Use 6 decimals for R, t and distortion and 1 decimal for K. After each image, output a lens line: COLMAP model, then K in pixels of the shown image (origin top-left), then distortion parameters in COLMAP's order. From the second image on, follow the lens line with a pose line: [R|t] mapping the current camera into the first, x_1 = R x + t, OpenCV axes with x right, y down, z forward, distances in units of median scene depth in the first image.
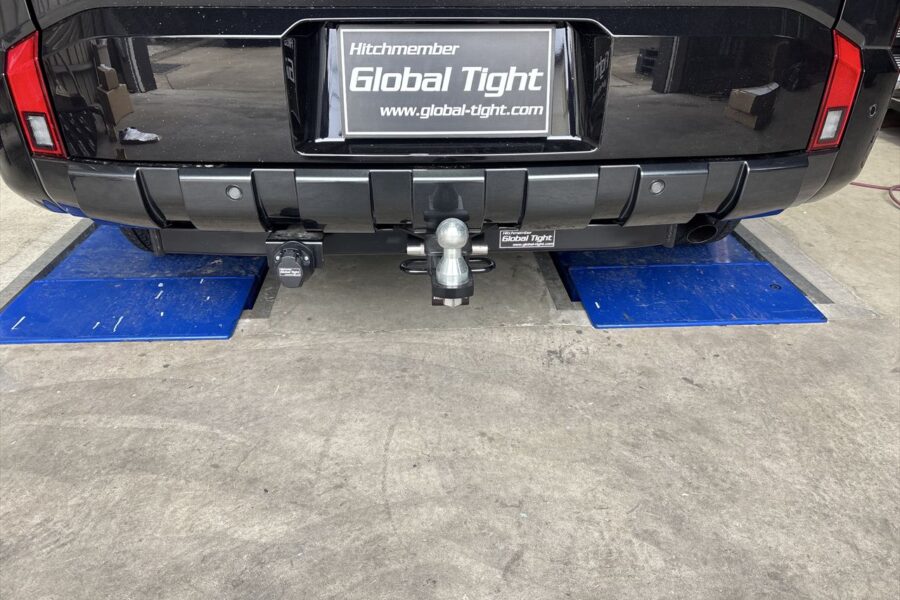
lens RADIAL K [[667.9, 0, 444.6], [0, 667.9, 308.2], [0, 0, 1]] dist [0.046632, -0.066757]
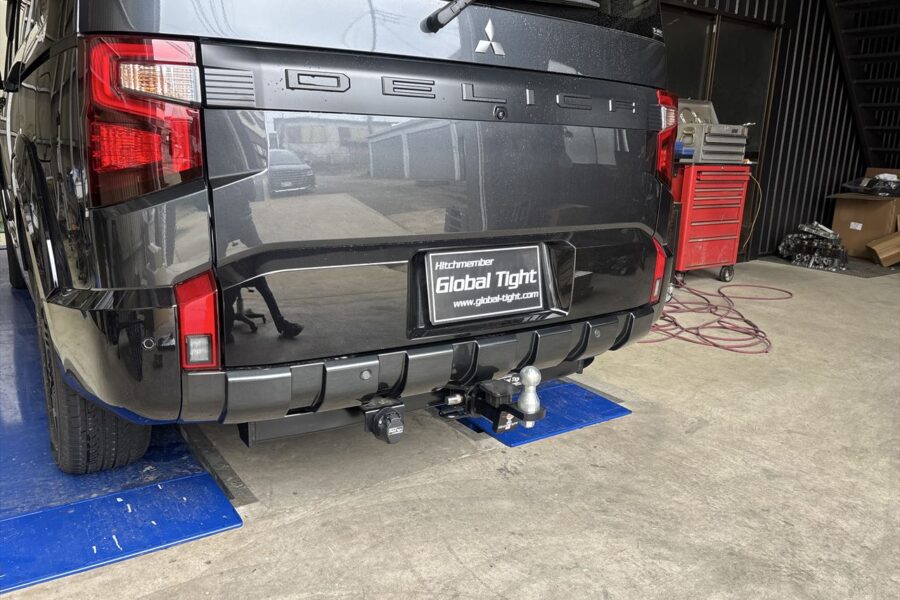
lens RADIAL K [[667.9, 0, 444.6], [0, 667.9, 308.2], [0, 0, 1]] dist [0.046632, -0.066757]
pose [[0.860709, -0.099490, 0.499281, -0.839577], [0.223798, 0.954818, -0.195542, -0.005697], [-0.457268, 0.280043, 0.844087, -0.217364]]
